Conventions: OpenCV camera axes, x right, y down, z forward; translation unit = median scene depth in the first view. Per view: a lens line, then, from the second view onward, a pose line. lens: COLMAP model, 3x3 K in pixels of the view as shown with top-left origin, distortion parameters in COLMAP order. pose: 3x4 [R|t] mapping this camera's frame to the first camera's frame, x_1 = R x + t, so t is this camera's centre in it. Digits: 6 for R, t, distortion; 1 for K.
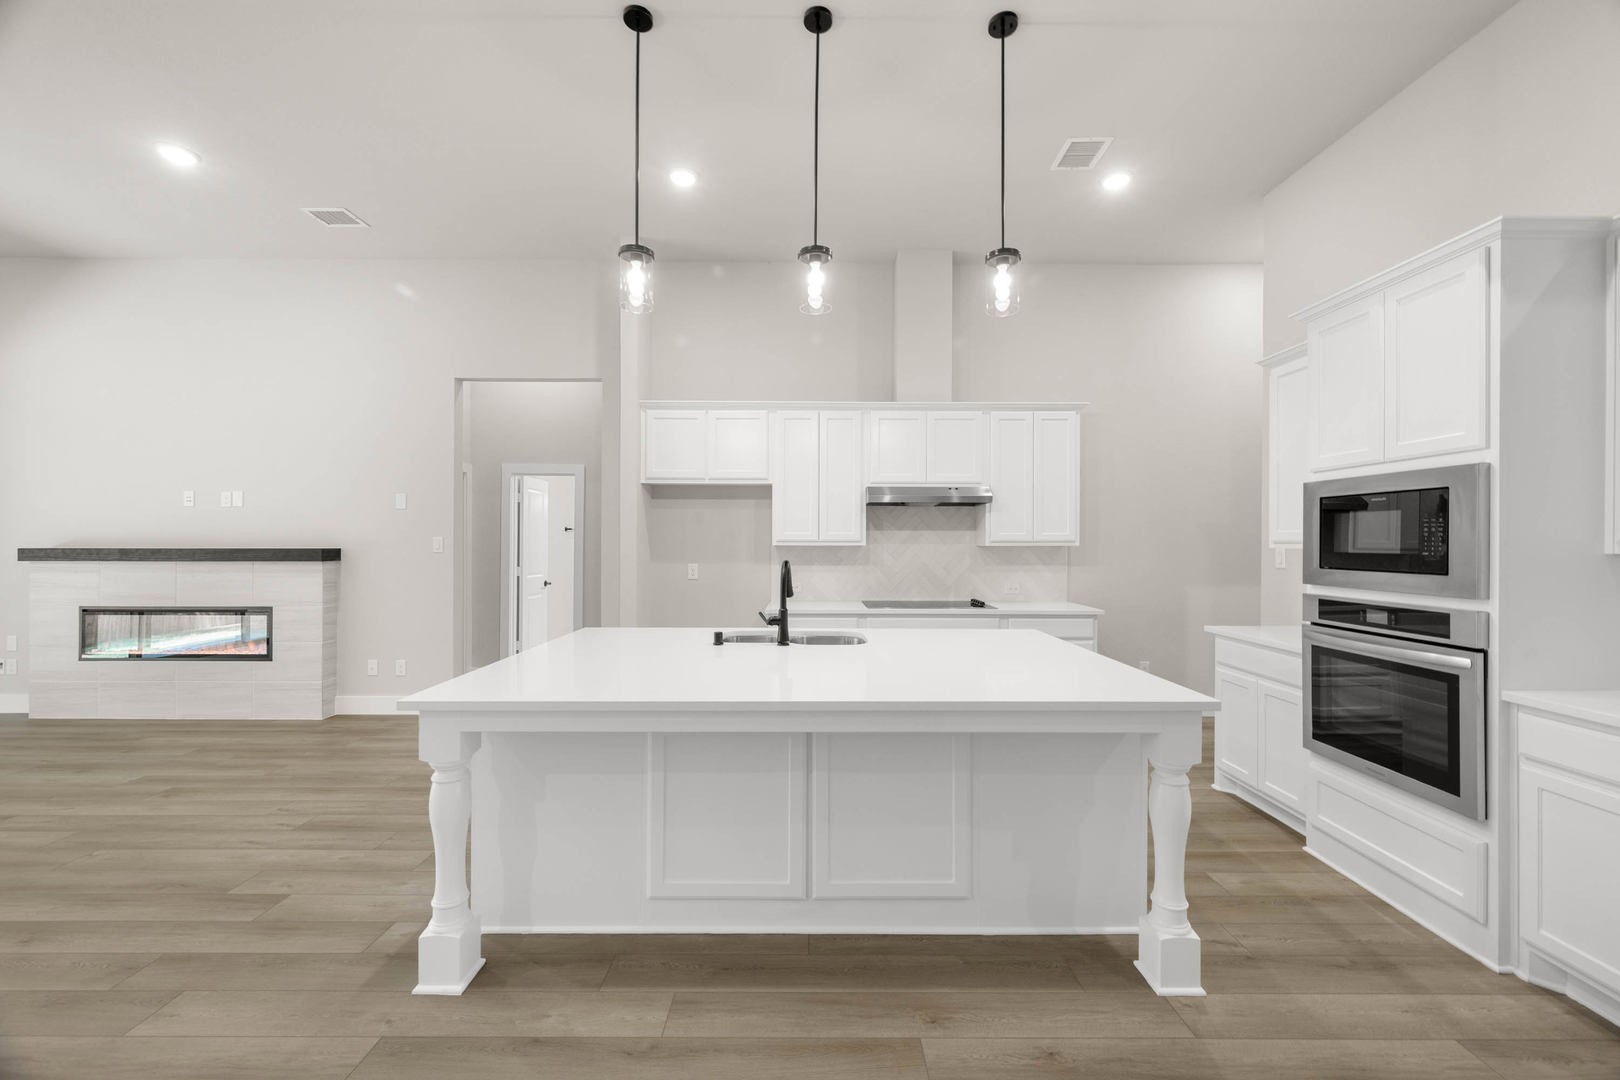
lens RADIAL K [[629.8, 0, 813.0], [0, 629.8, 545.0], [0, 0, 1]] dist [-0.000227, 0.000136]
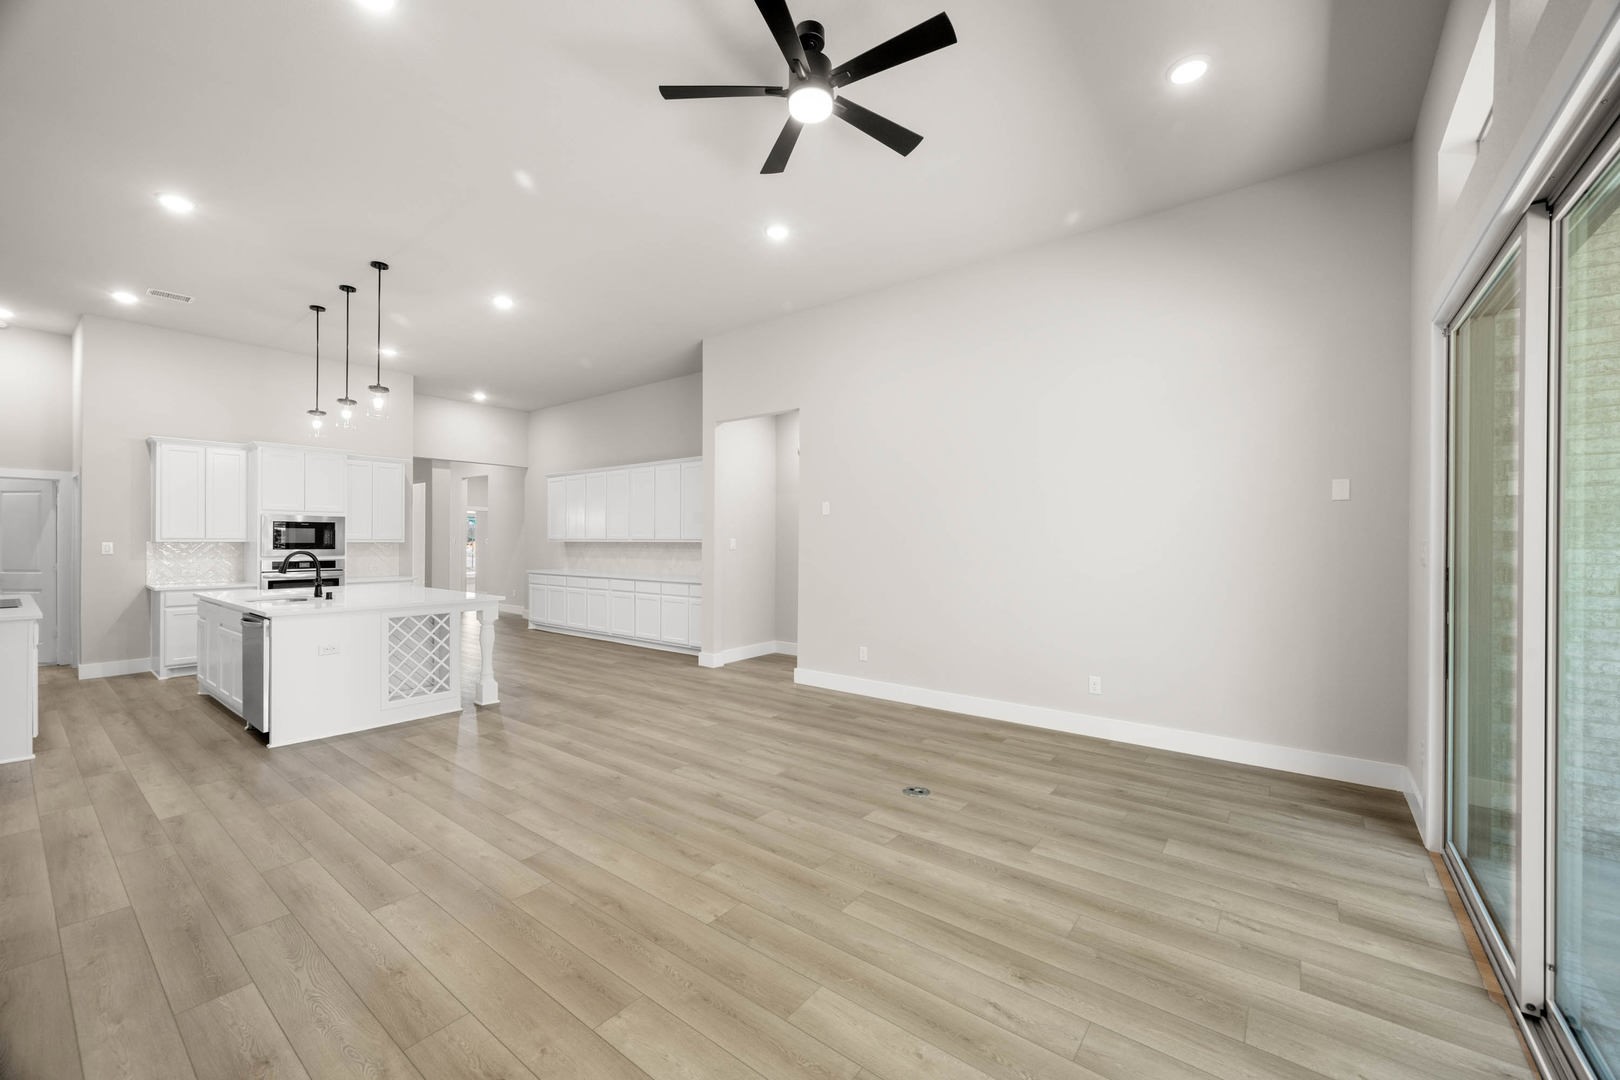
lens RADIAL K [[629.8, 0, 810.5], [0, 629.8, 539.6], [0, 0, 1]] dist [-0.000227, 0.000136]
pose [[-0.785204, -0.003034, 0.619230, -2.448888], [0.001700, 0.999974, 0.007055, -0.015732], [-0.619235, 0.006593, -0.785178, 1.661192]]
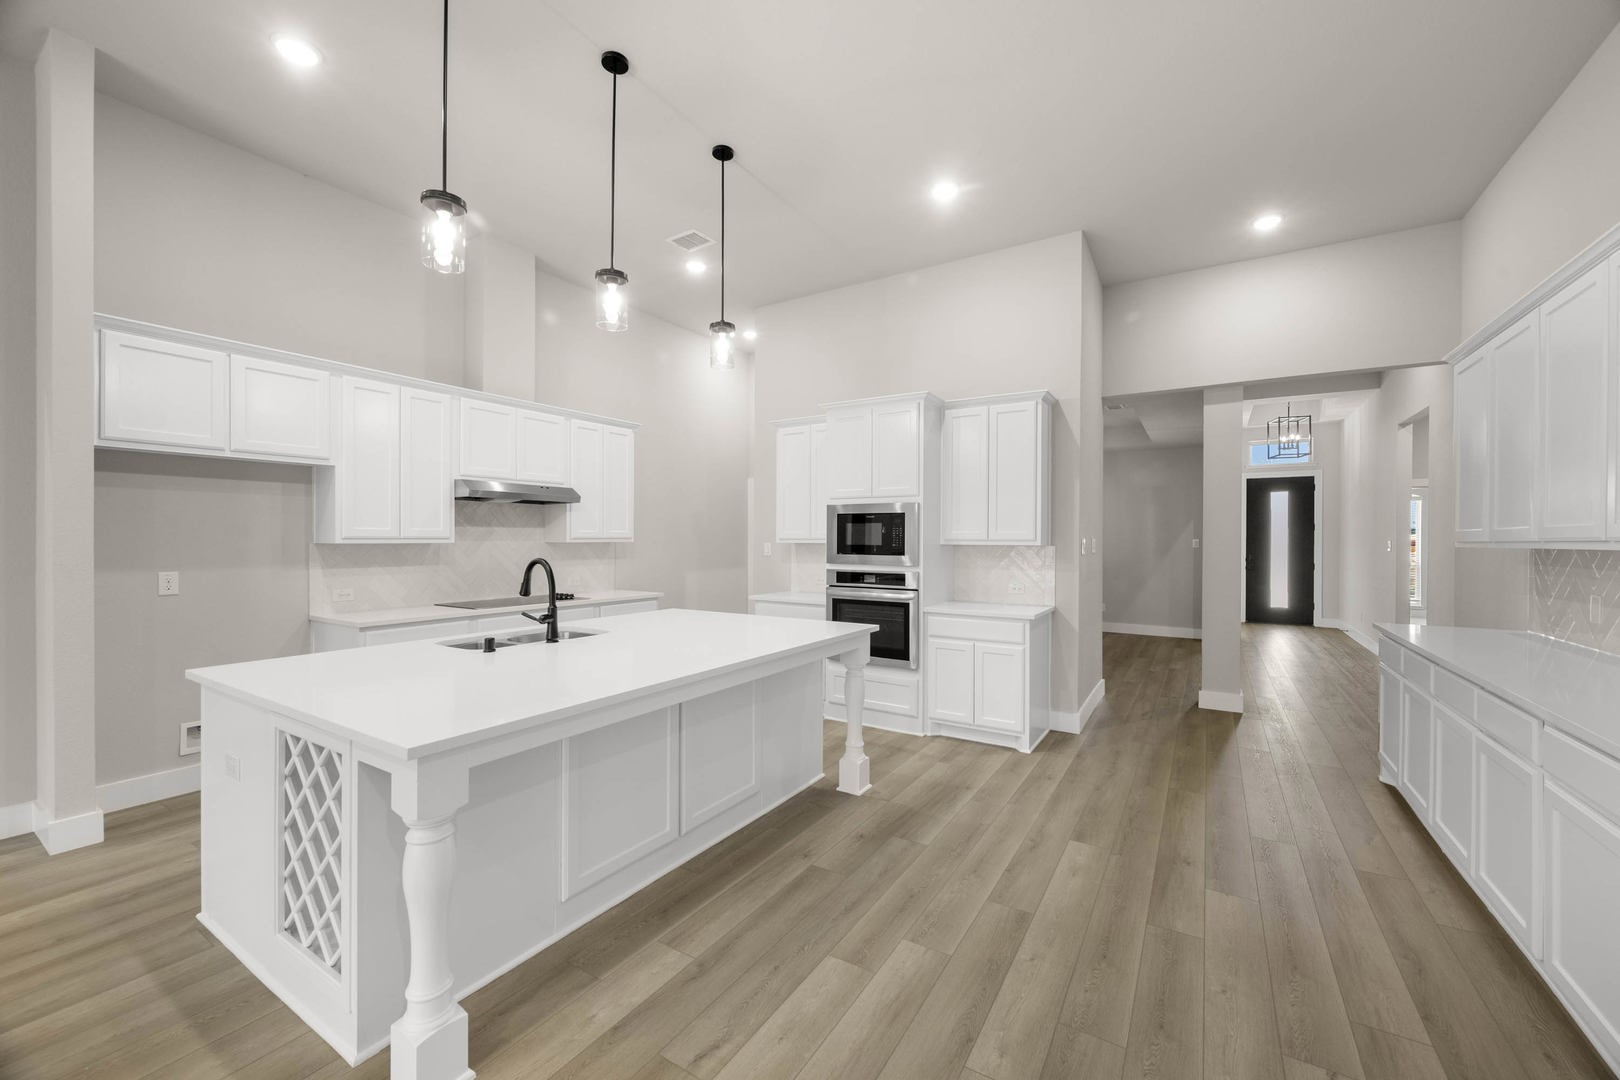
lens RADIAL K [[629.8, 0, 815.0], [0, 629.8, 543.1], [0, 0, 1]] dist [-0.000227, 0.000136]
pose [[0.533308, -0.006226, 0.845898, -0.725649], [0.003703, 0.999981, 0.005025, -0.002502], [-0.845913, 0.000452, 0.533320, 0.116611]]
